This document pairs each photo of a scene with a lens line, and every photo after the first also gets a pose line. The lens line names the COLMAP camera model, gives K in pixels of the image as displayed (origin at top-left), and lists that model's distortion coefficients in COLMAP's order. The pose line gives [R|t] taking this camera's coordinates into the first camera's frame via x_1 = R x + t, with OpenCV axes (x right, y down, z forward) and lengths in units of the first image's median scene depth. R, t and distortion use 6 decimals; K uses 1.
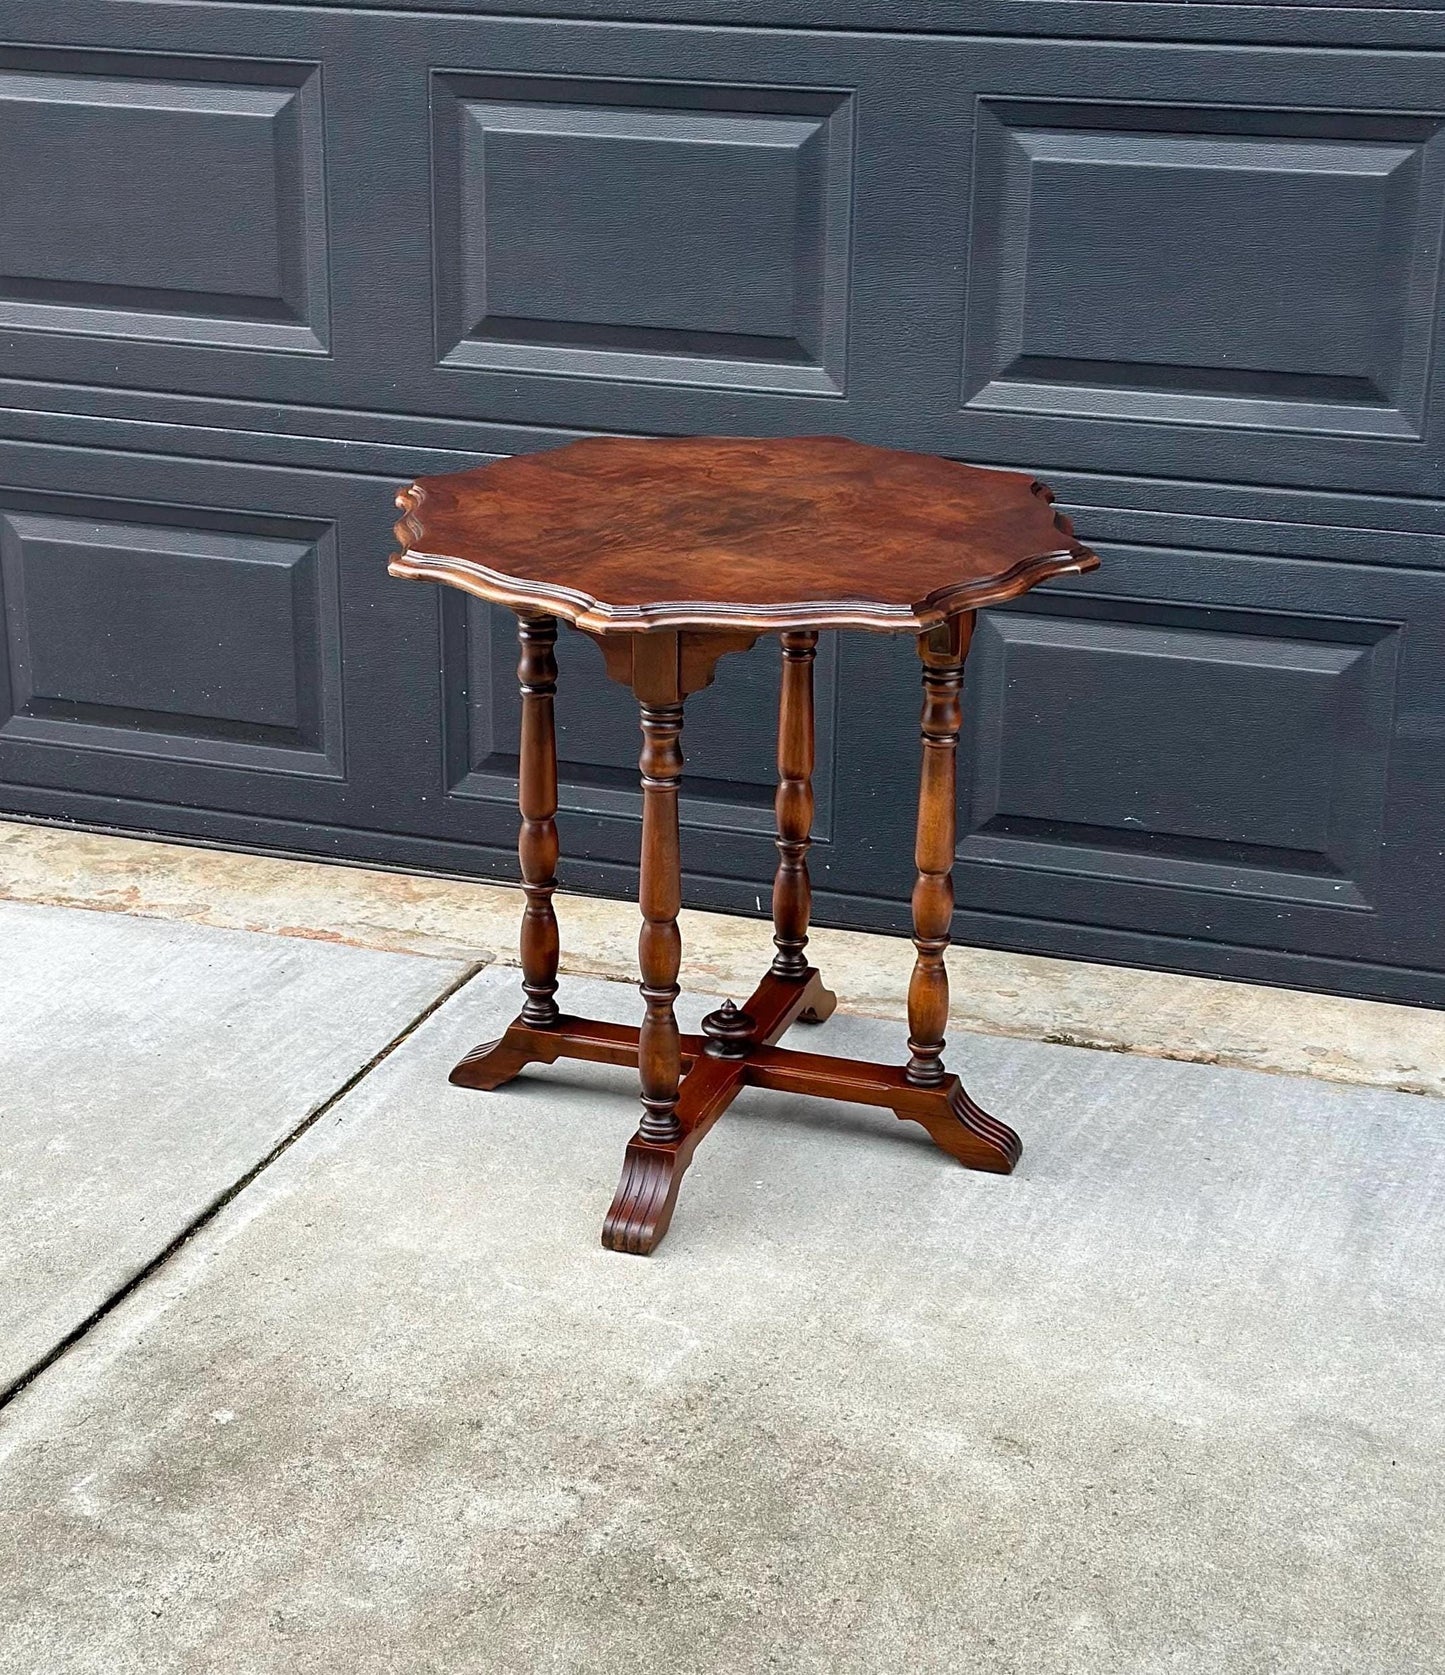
lens RADIAL K [[2985.9, 0, 709.9], [0, 2985.9, 846.6], [0, 0, 1]] dist [0.143458, 0.000000]
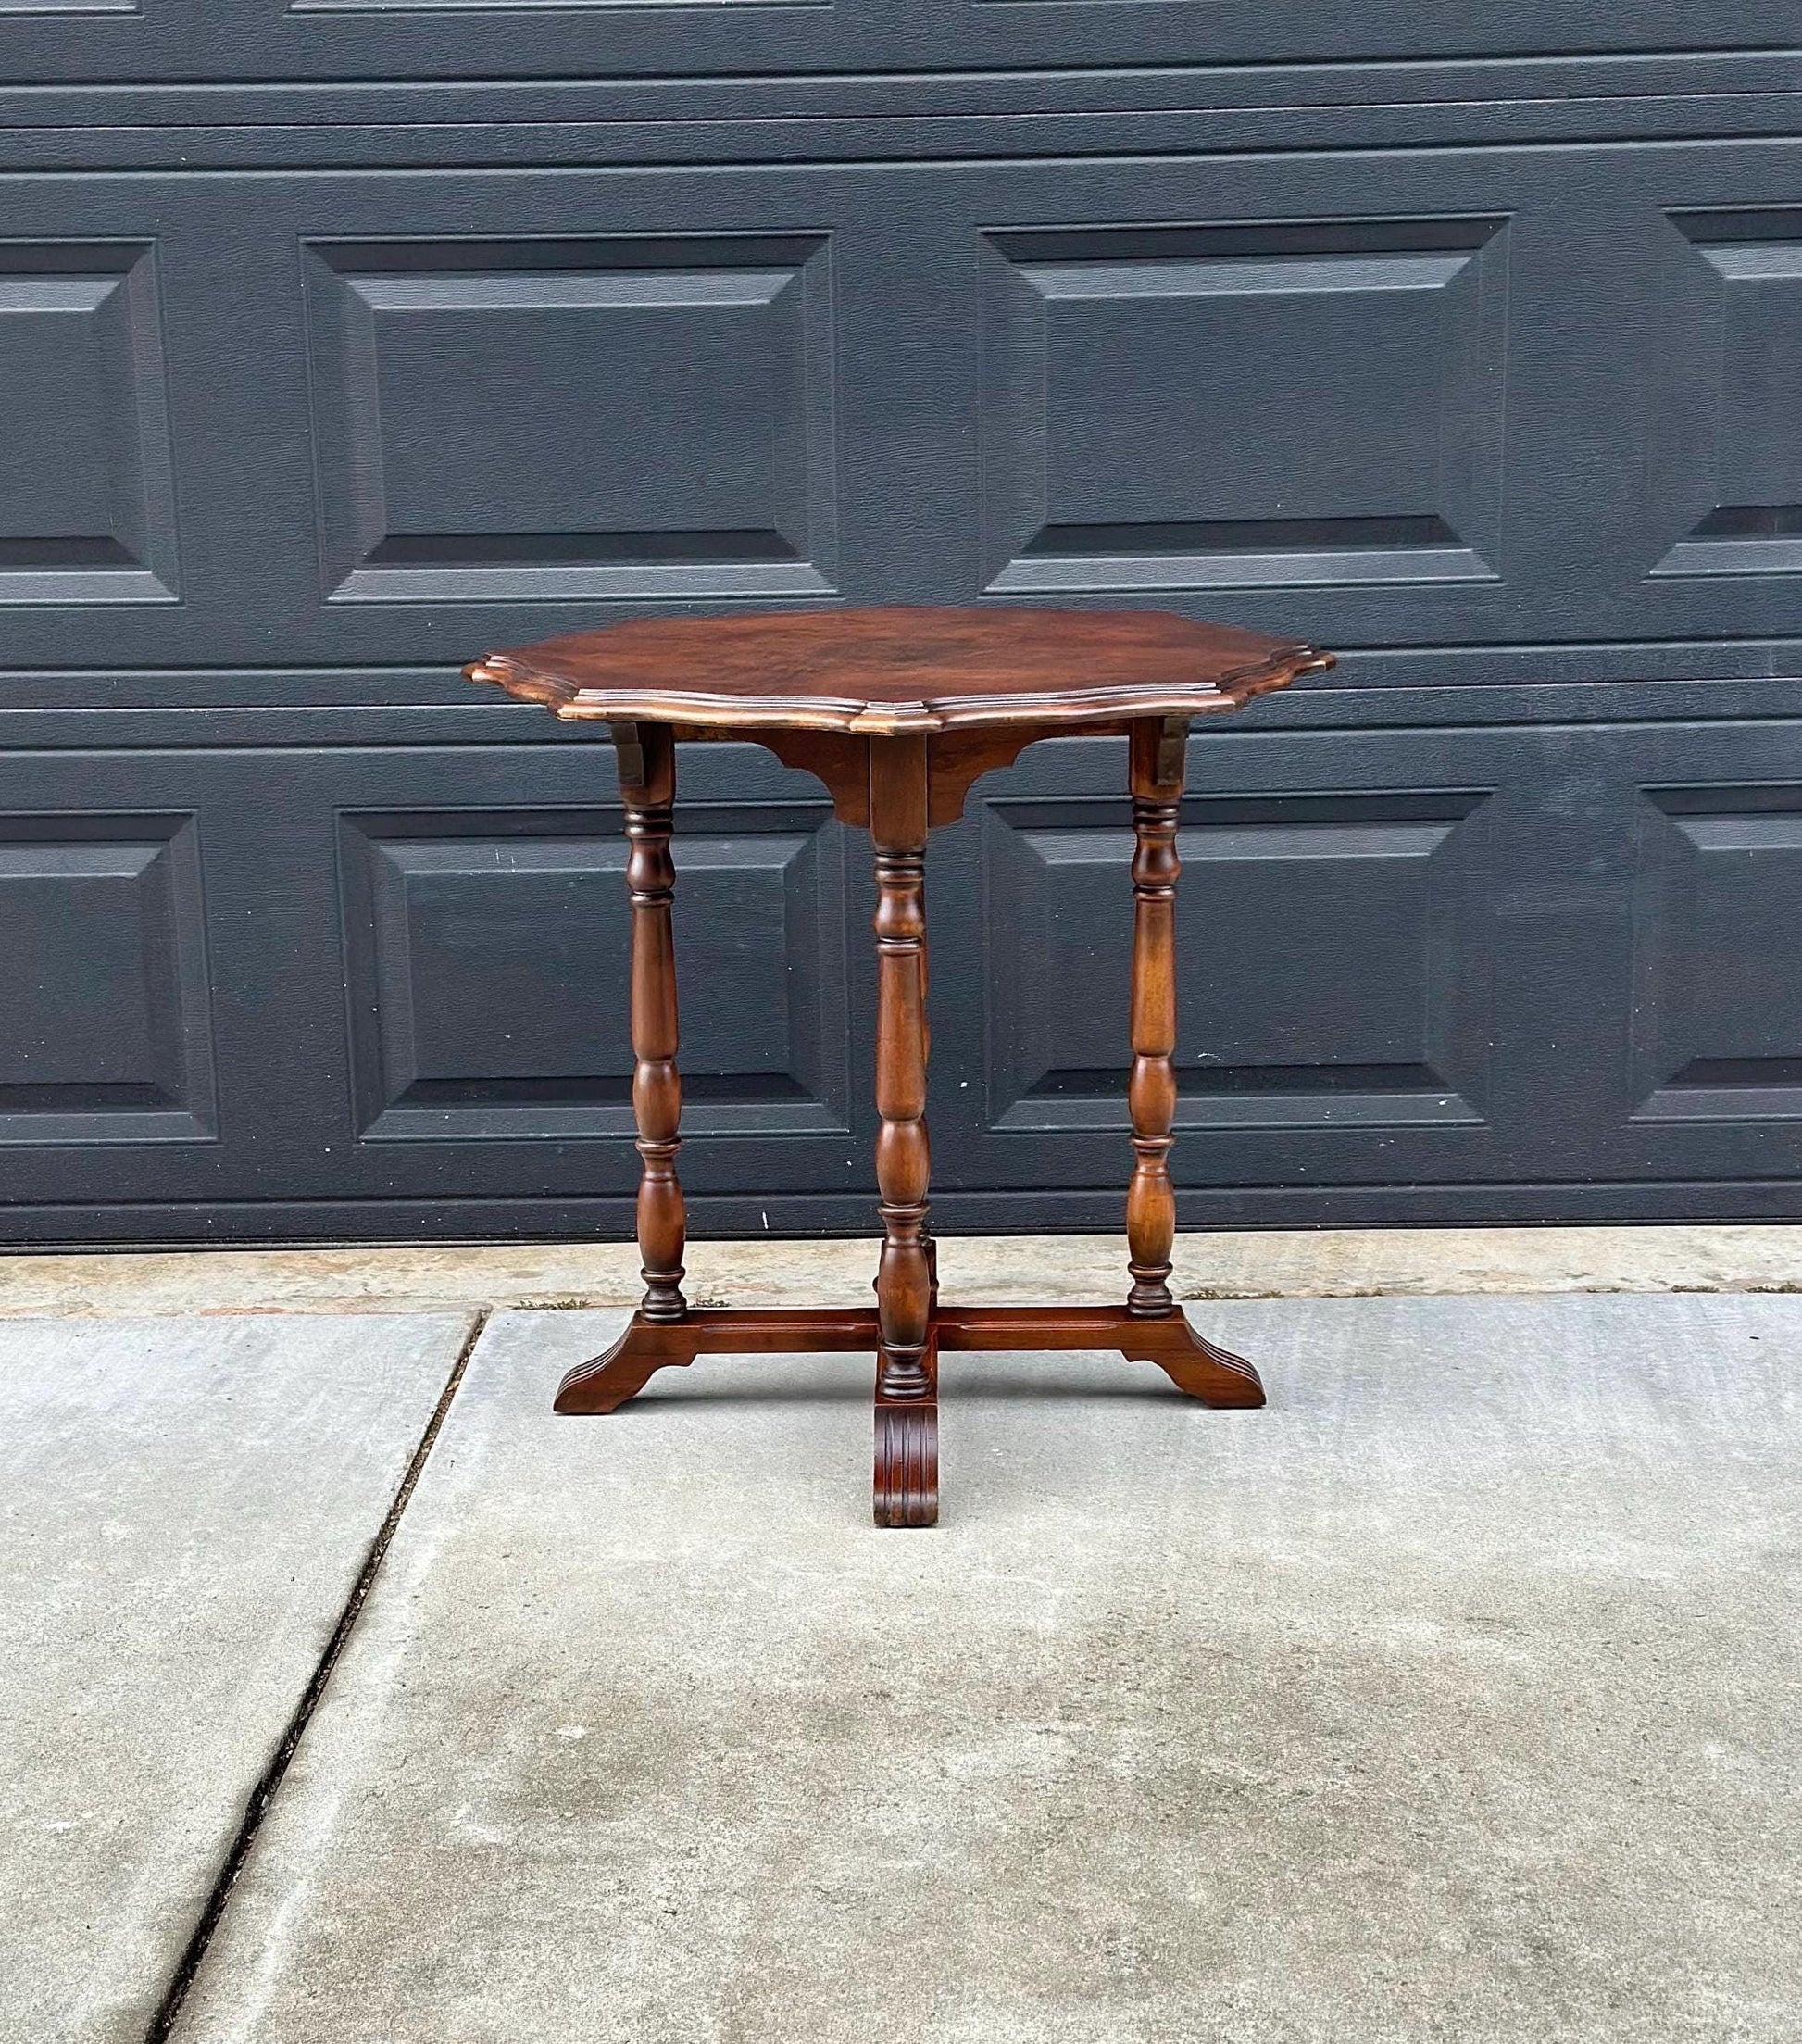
lens RADIAL K [[3497.1, 0, 860.8], [0, 3497.1, 1188.9], [0, 0, 1]] dist [0.135160, 0.000000]
pose [[0.951084, -0.105166, 0.290481, -0.273964], [0.134513, 0.987436, -0.082925, 0.107748], [-0.278111, 0.117943, 0.953281, 0.065646]]
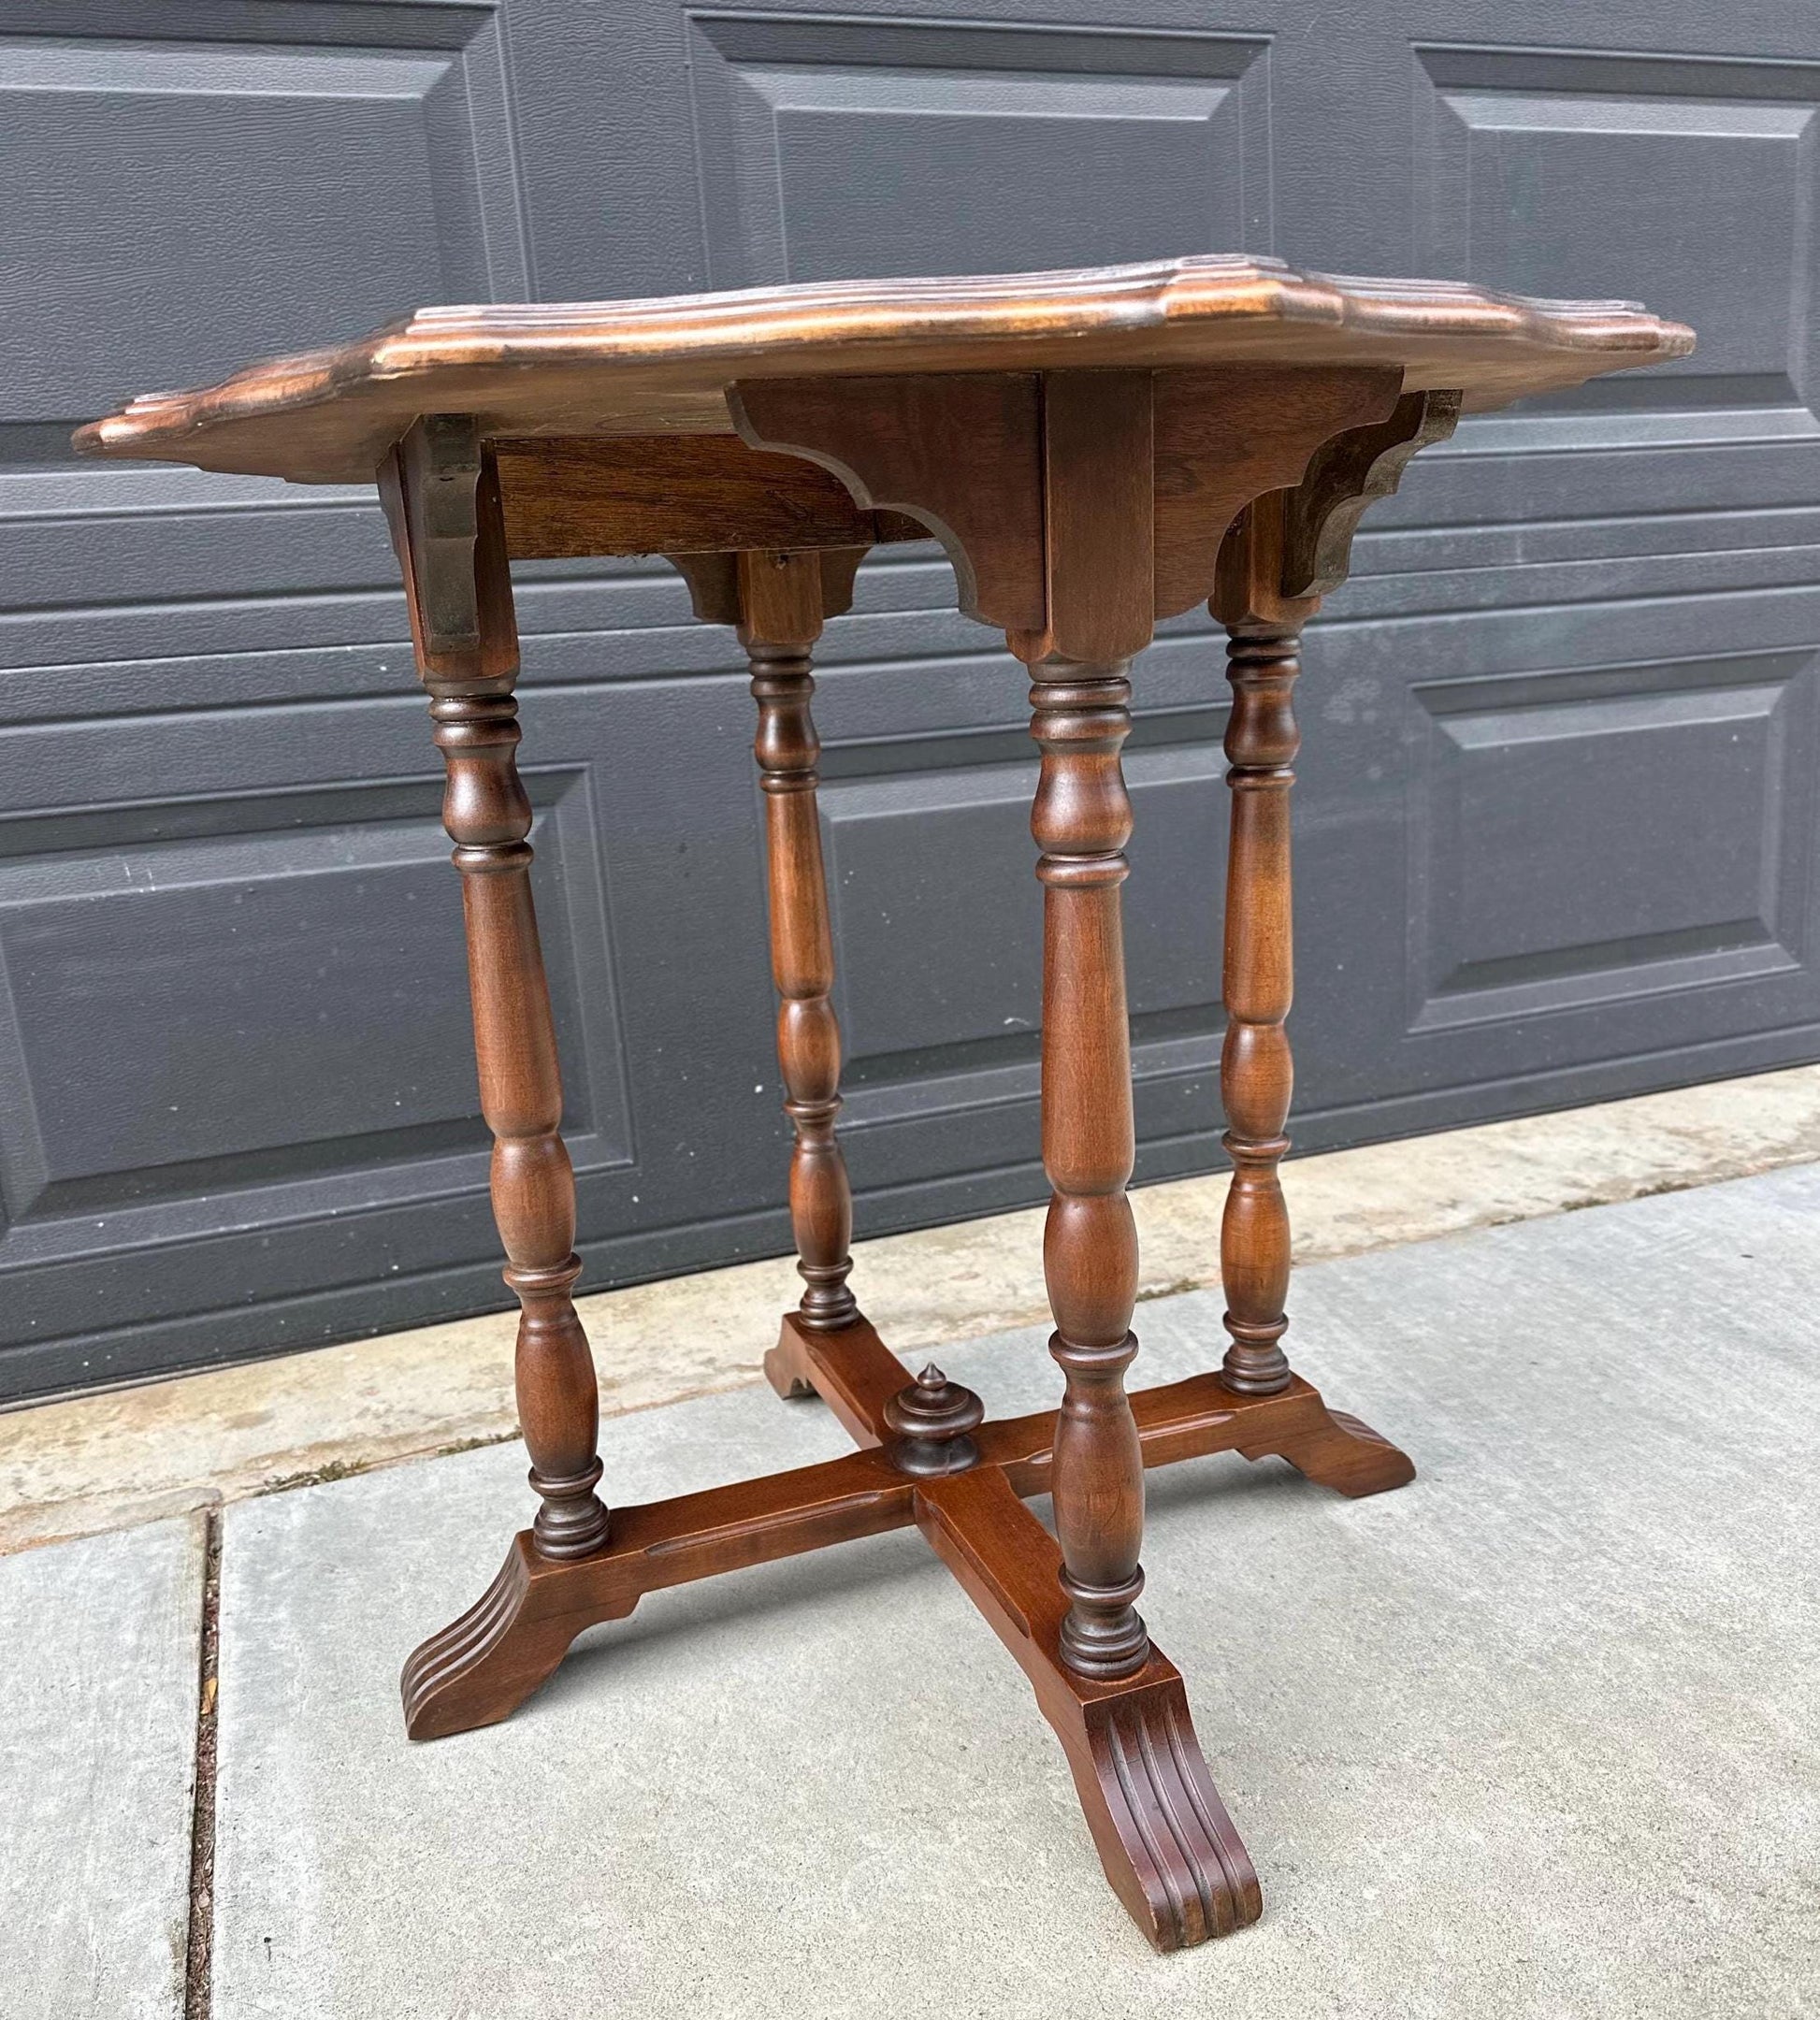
lens RADIAL K [[1743.4, 0, 889.9], [0, 1743.4, 1085.1], [0, 0, 1]] dist [0.053292, -0.081145]
pose [[0.776478, -0.226364, 0.588083, -0.167844], [0.286717, 0.957965, -0.009830, 0.002544], [-0.561138, 0.176247, 0.808741, 0.701141]]
